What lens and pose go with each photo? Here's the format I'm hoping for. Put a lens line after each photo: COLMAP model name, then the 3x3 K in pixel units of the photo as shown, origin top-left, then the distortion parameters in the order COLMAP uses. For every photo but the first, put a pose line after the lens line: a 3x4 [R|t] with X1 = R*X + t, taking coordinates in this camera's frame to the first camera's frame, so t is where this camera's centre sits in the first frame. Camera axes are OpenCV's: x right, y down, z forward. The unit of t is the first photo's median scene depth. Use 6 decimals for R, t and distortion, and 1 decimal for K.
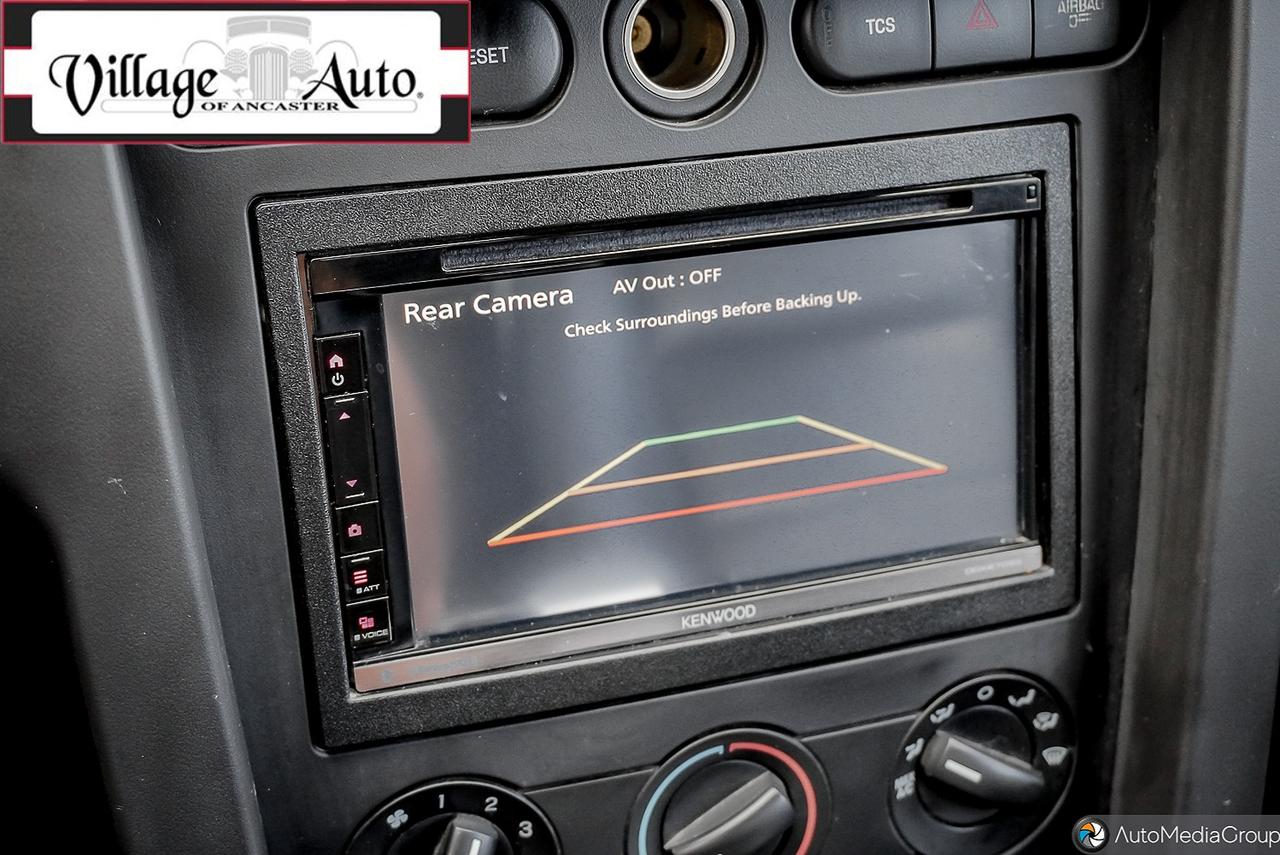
lens RADIAL K [[1706.6, 0, 650.0], [0, 1706.6, 416.8], [0, 0, 1]] dist [0.011046, 0.000000]
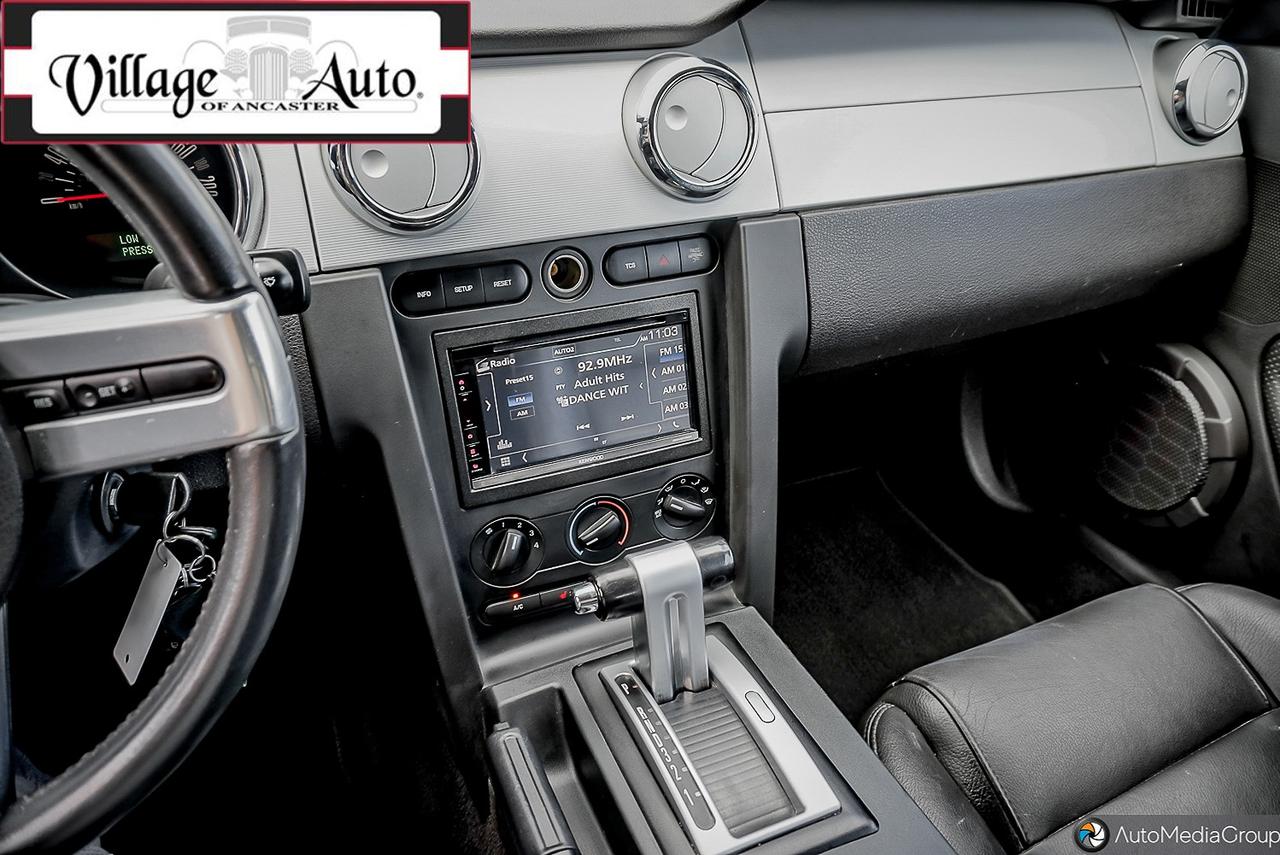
lens RADIAL K [[880.3, 0, 675.1], [0, 880.3, 414.8], [0, 0, 1]] dist [-0.056063, 0.027450]
pose [[0.993757, -0.058944, 0.094719, 0.045300], [0.058170, 0.998247, 0.010917, 0.029456], [-0.095196, -0.005339, 0.995444, -0.581346]]
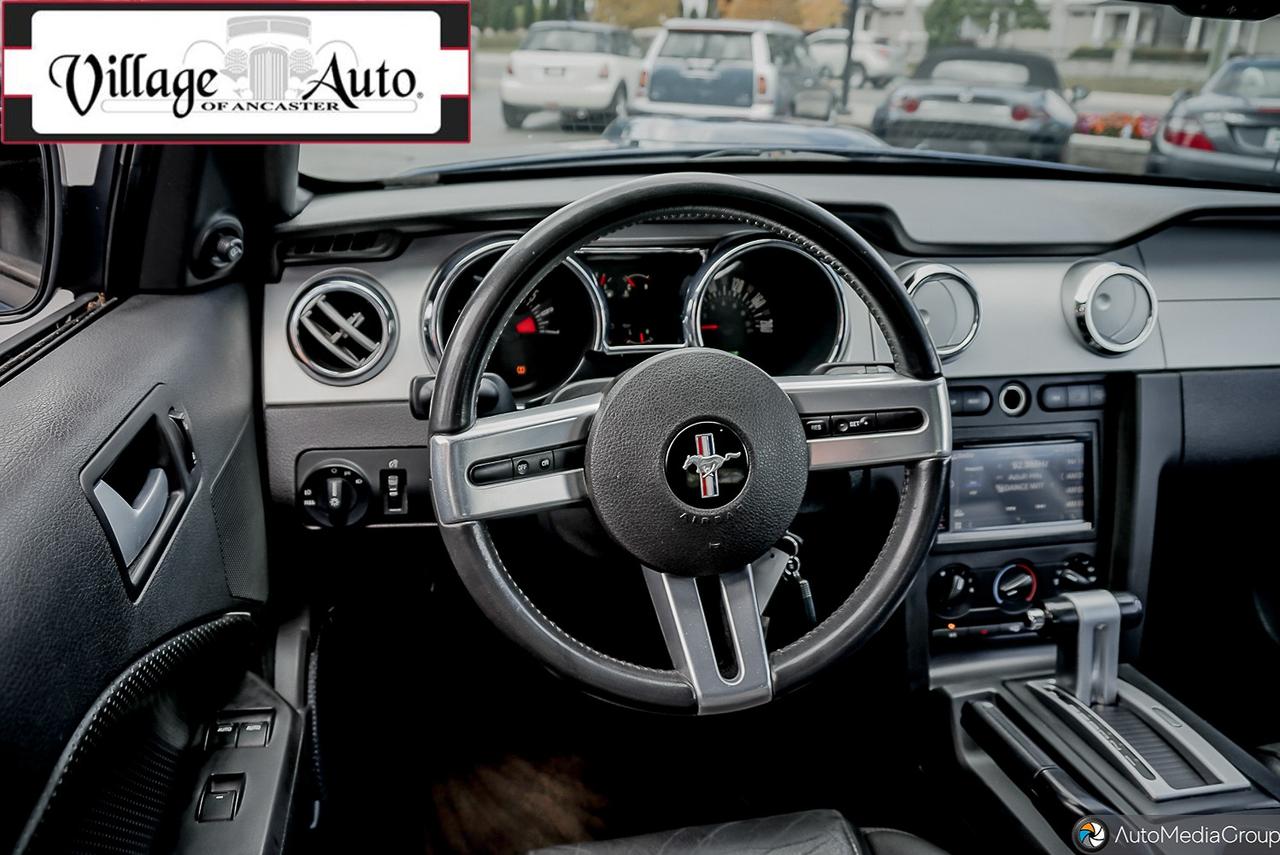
lens RADIAL K [[924.6, 0, 602.9], [0, 924.6, 403.8], [0, 0, 1]] dist [-0.053758, 0.028621]
pose [[0.992824, 0.042109, -0.111926, -0.743144], [-0.063678, 0.978381, -0.196763, 0.319361], [0.101221, 0.202479, 0.974041, -1.392064]]
